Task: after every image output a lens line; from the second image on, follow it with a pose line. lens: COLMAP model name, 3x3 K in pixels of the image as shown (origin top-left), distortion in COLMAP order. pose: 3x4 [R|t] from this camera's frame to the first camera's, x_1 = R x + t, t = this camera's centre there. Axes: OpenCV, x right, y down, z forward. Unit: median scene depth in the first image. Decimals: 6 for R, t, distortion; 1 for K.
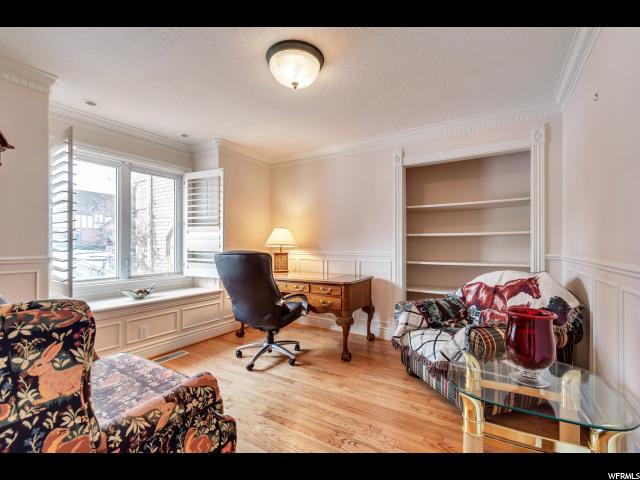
lens RADIAL K [[287.0, 0, 320.8], [0, 287.0, 241.8], [0, 0, 1]] dist [0.001015, -0.000571]
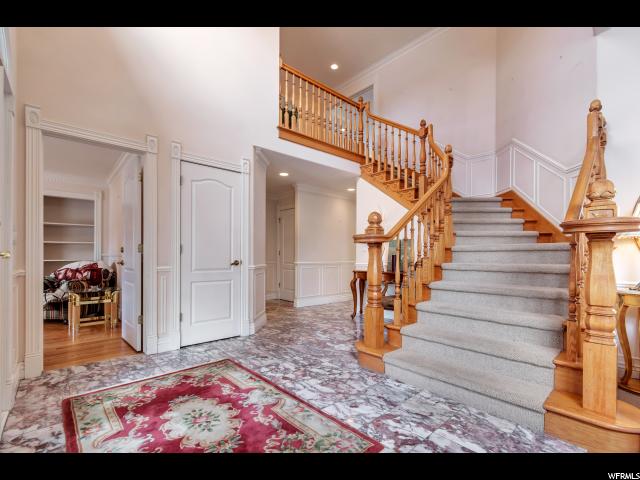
lens RADIAL K [[287.0, 0, 328.2], [0, 287.0, 254.7], [0, 0, 1]] dist [0.001015, -0.000571]
pose [[0.247198, -0.002630, 0.968961, -0.900151], [-0.008124, 0.999956, 0.004787, 0.029653], [-0.968931, -0.009056, 0.247166, -1.202950]]
